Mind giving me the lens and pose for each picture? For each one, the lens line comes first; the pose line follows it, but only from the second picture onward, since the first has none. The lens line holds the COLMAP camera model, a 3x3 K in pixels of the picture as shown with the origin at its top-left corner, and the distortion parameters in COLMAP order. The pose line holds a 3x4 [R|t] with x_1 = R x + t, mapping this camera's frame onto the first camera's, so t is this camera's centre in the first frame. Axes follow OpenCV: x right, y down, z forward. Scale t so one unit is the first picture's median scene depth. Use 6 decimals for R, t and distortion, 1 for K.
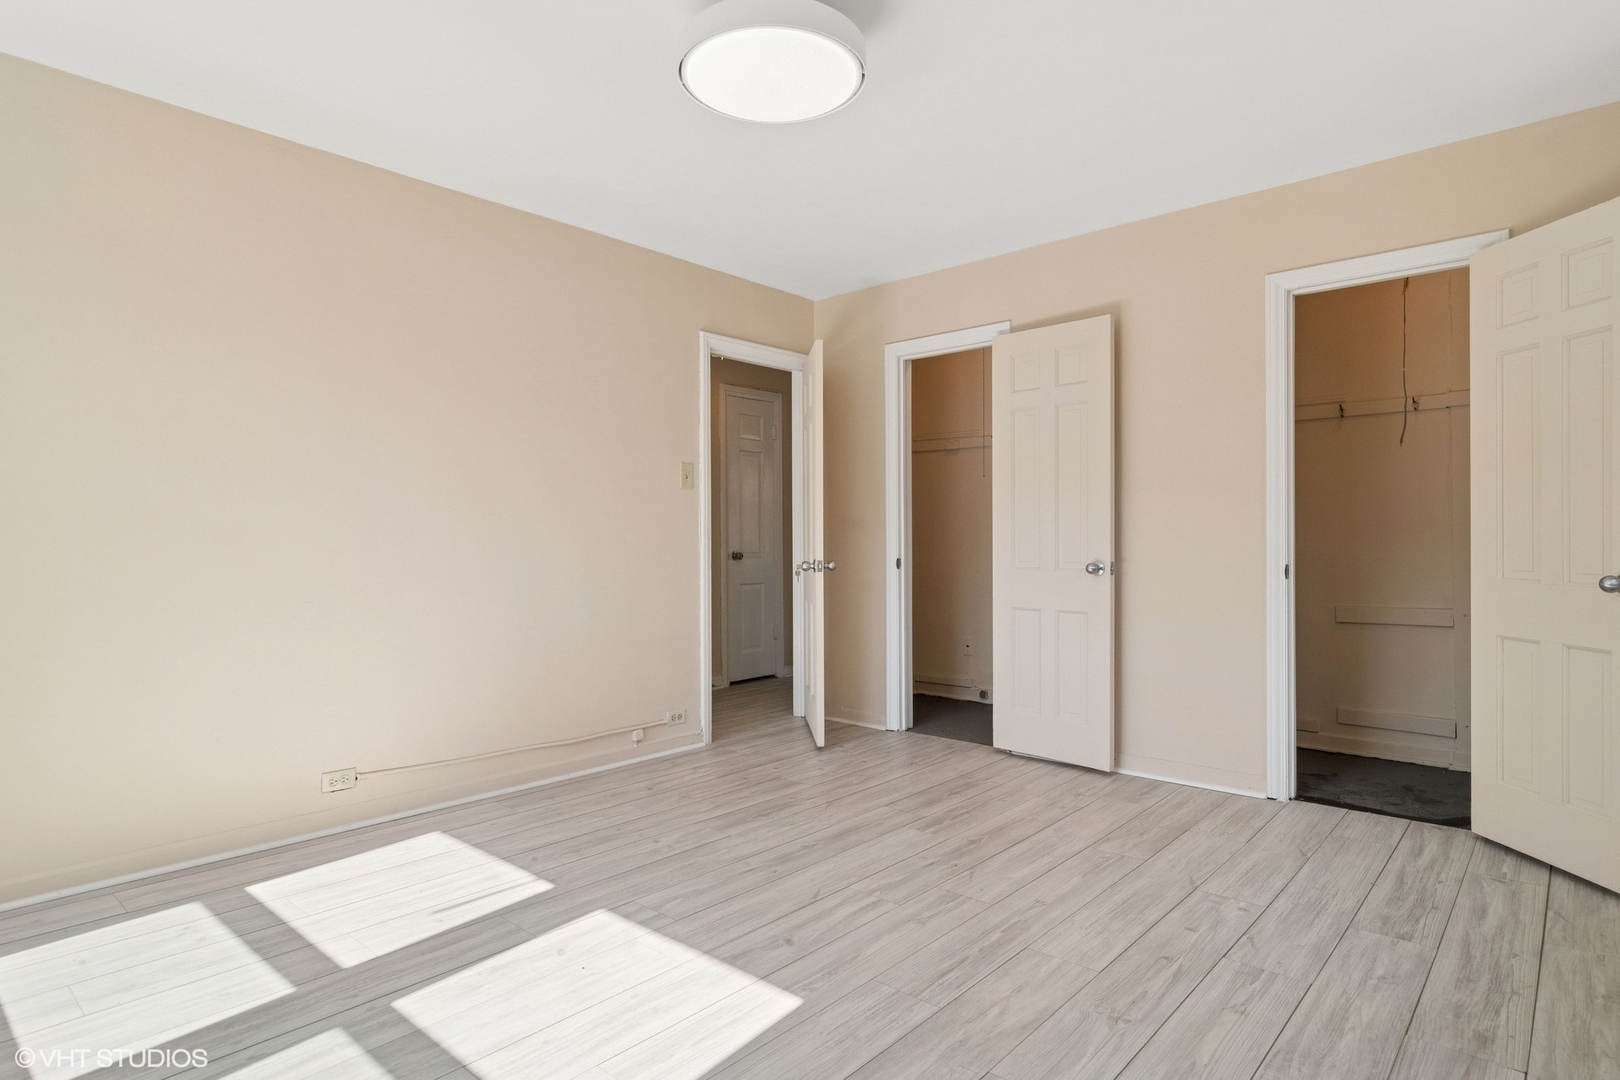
lens RADIAL K [[877.5, 0, 804.2], [0, 877.5, 533.3], [0, 0, 1]] dist [-0.000543, 0.000847]
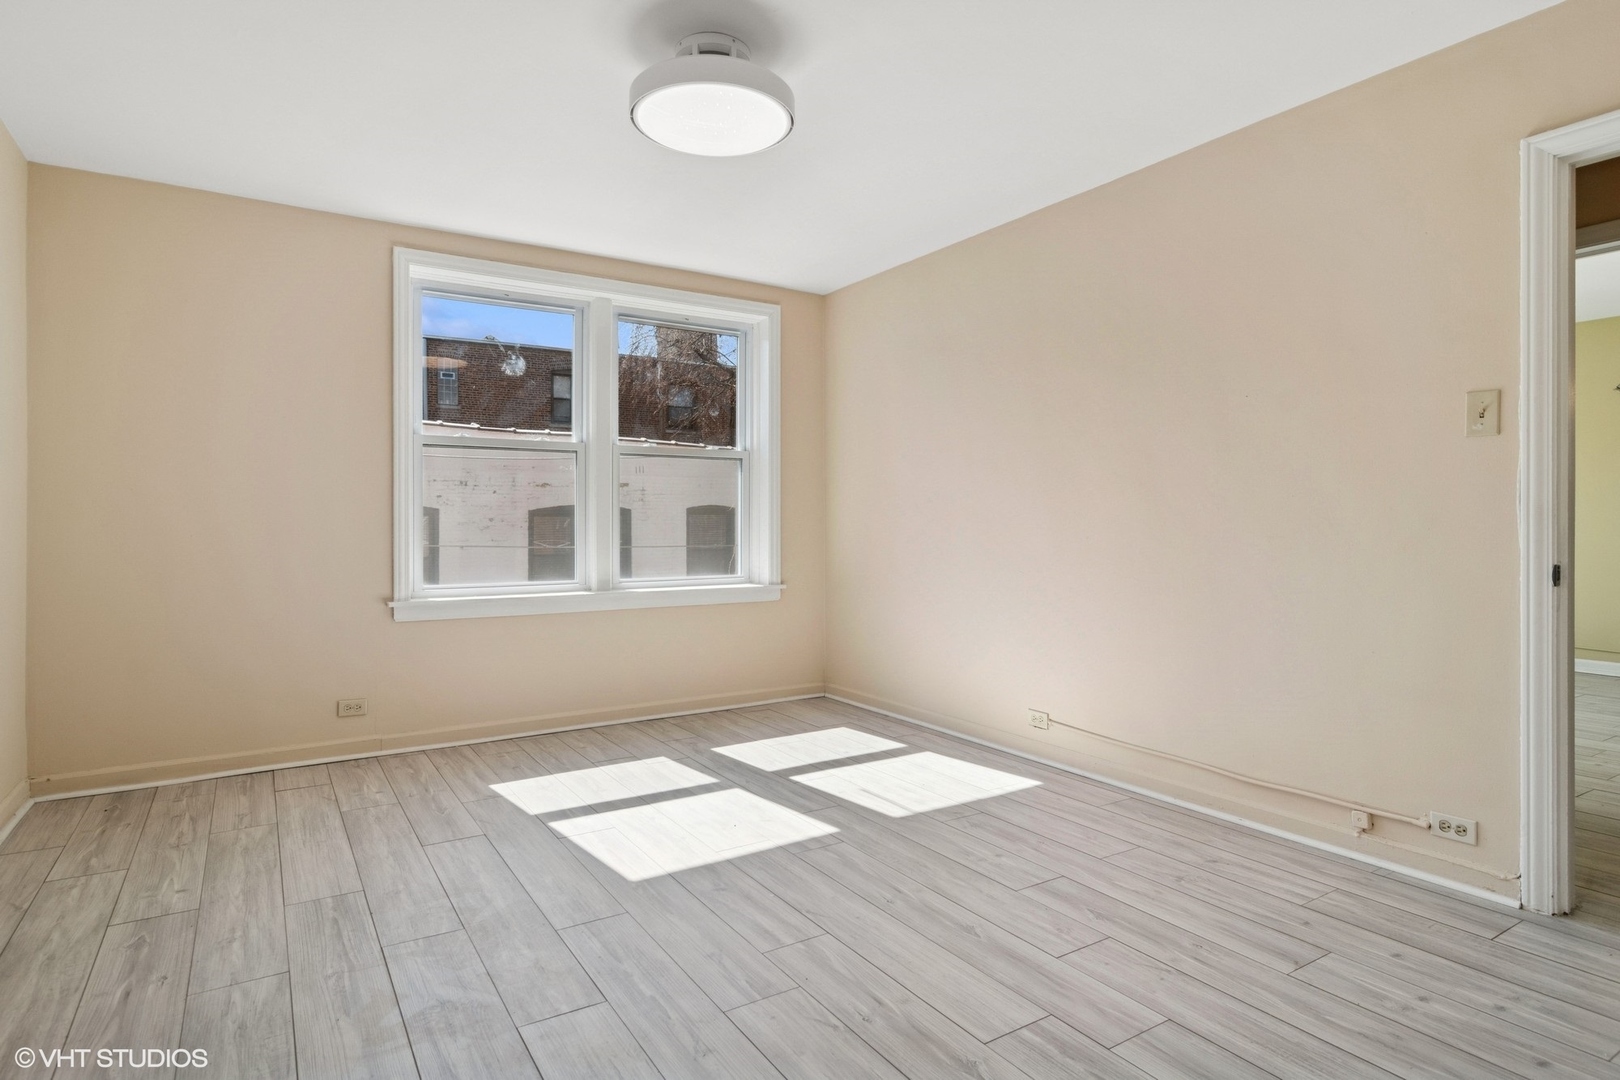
lens RADIAL K [[877.5, 0, 804.2], [0, 877.5, 533.3], [0, 0, 1]] dist [-0.000543, 0.000847]
pose [[-0.274022, 0.016311, -0.961585, 0.705594], [0.006270, 0.999865, 0.015174, 0.001572], [0.961703, -0.001871, -0.274087, 0.984461]]
